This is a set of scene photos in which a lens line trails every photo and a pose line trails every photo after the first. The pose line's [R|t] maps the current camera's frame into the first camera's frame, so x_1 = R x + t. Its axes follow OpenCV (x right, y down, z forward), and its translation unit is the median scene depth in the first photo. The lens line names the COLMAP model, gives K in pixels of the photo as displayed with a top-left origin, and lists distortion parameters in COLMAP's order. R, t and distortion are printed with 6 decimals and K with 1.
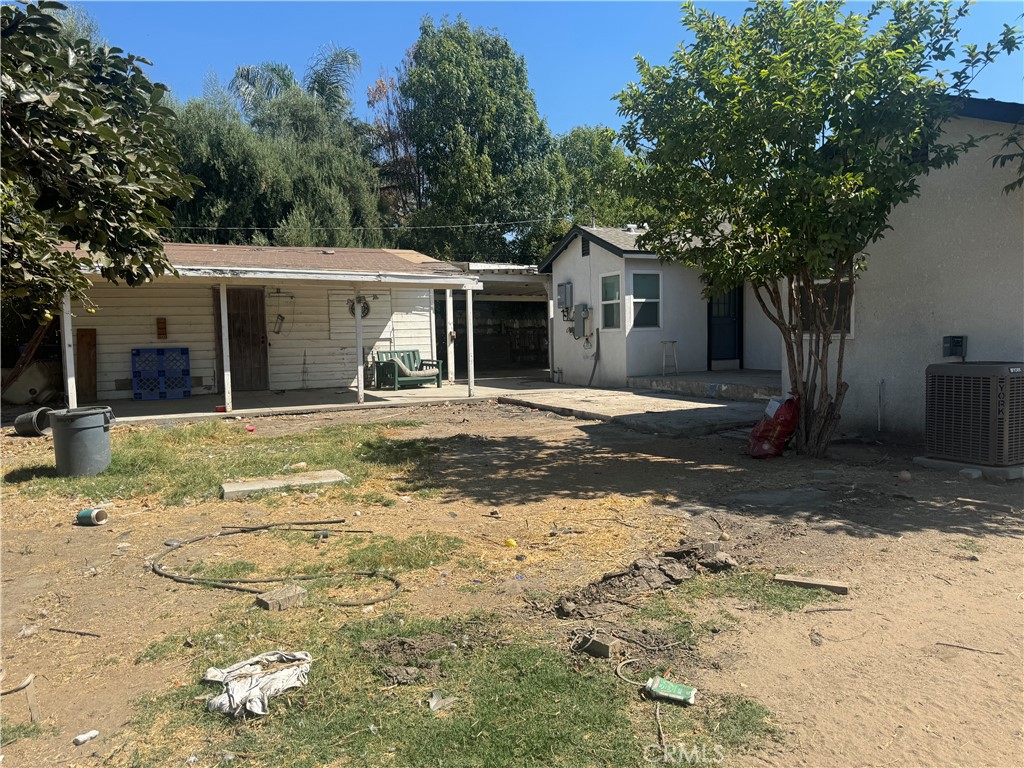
lens RADIAL K [[721.9, 0, 534.9], [0, 721.9, 381.8], [0, 0, 1]] dist [0.001745, 0.002531]
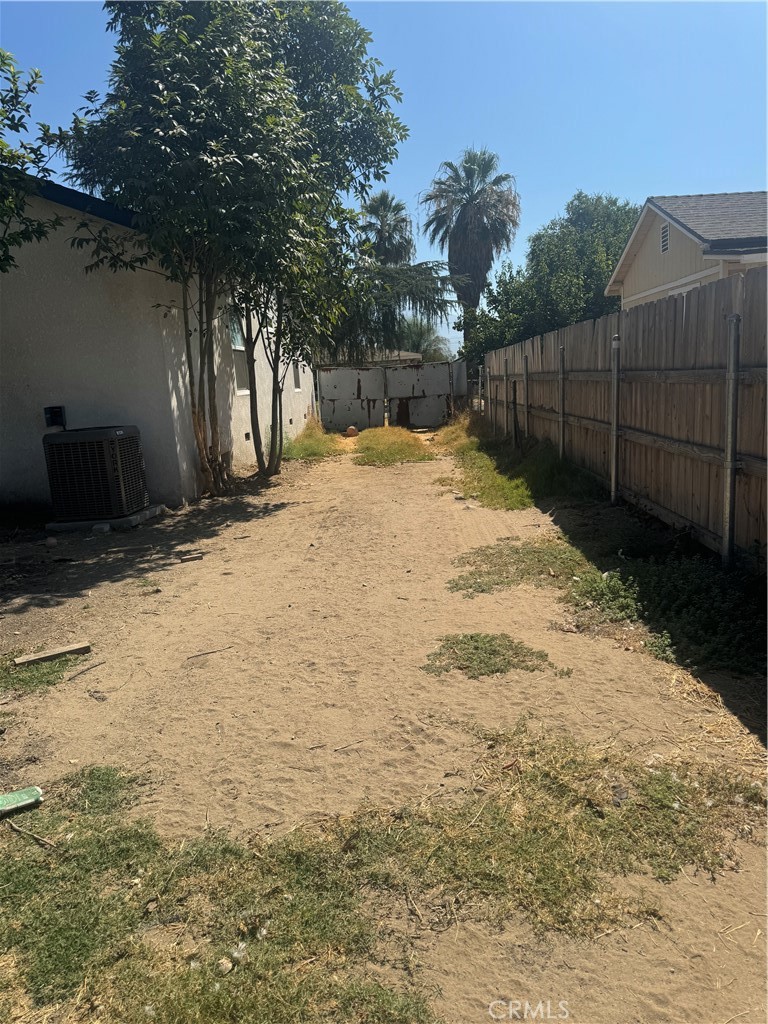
lens RADIAL K [[713.9, 0, 384.0], [0, 713.9, 512.0], [0, 0, 1]] dist [0.003182, -0.002169]
pose [[0.502129, -0.174571, 0.846989, -0.120885], [0.113328, 0.984250, 0.135676, 0.001891], [-0.857335, 0.027861, 0.514005, 0.061044]]
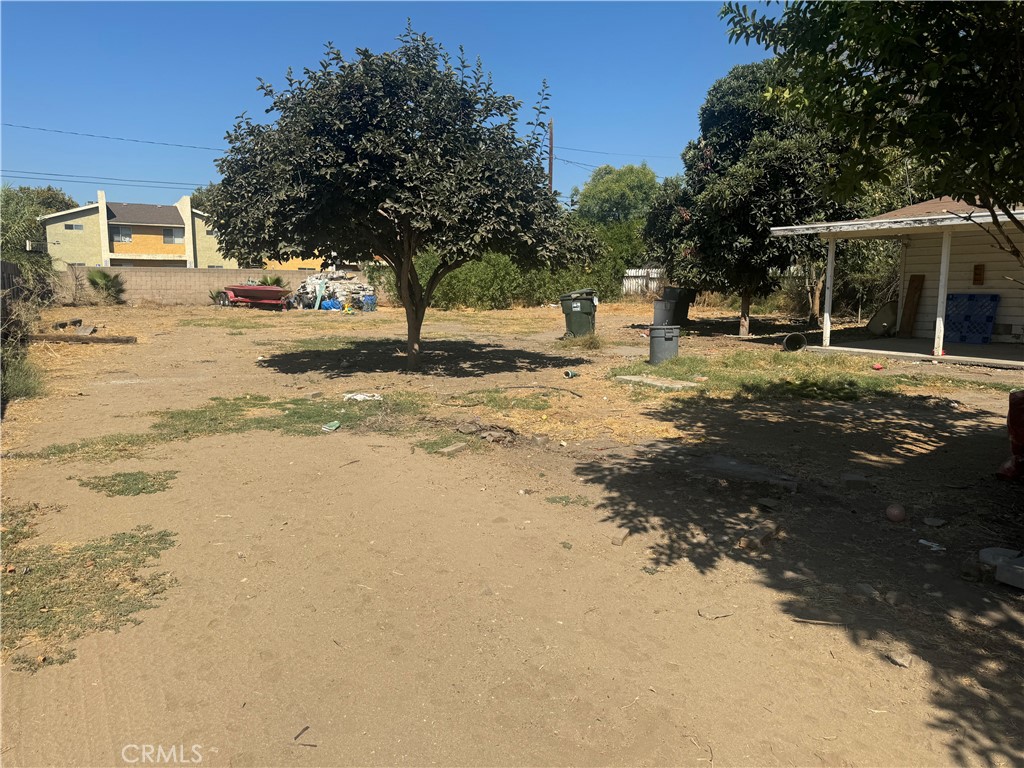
lens RADIAL K [[725.4, 0, 512.0], [0, 725.4, 384.0], [0, 0, 1]] dist [0.144627, -0.235813]
pose [[0.055027, 0.150898, -0.987017, 1.195203], [-0.076482, 0.986247, 0.146516, -0.055406], [0.995551, 0.067426, 0.065811, 0.646991]]
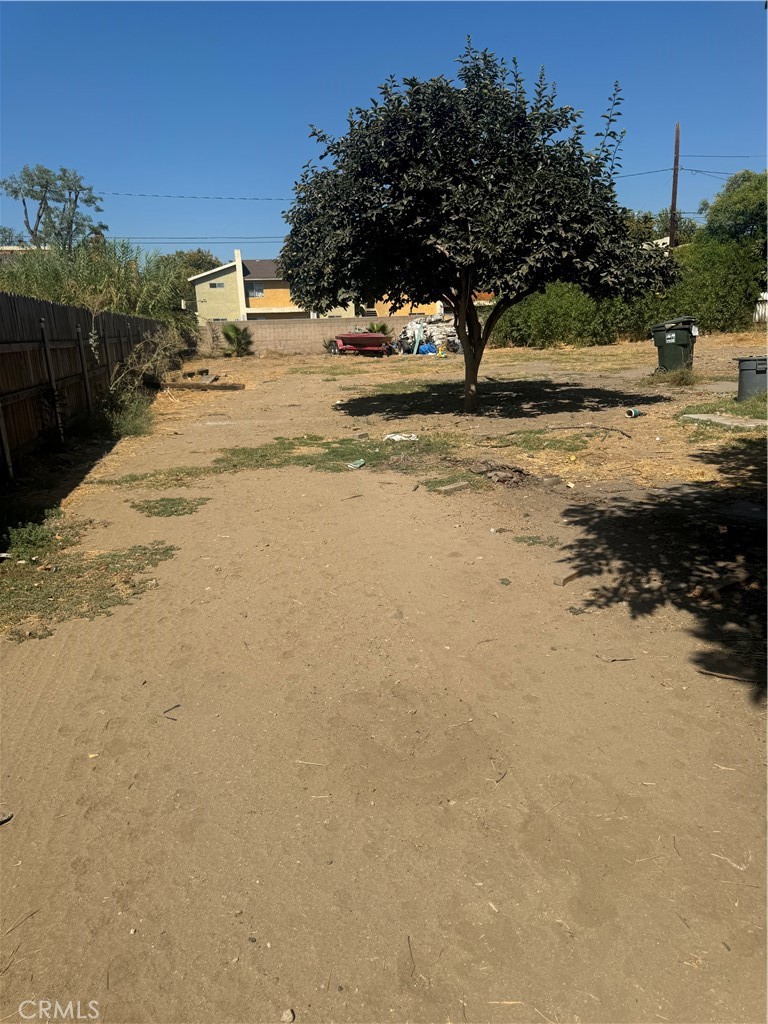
lens RADIAL K [[725.4, 0, 384.0], [0, 725.4, 512.0], [0, 0, 1]] dist [0.144627, -0.235813]
pose [[-0.269041, 0.258471, -0.927798, 1.195906], [-0.023952, 0.961224, 0.274728, -0.058670], [0.962831, 0.096136, -0.252418, 0.800684]]
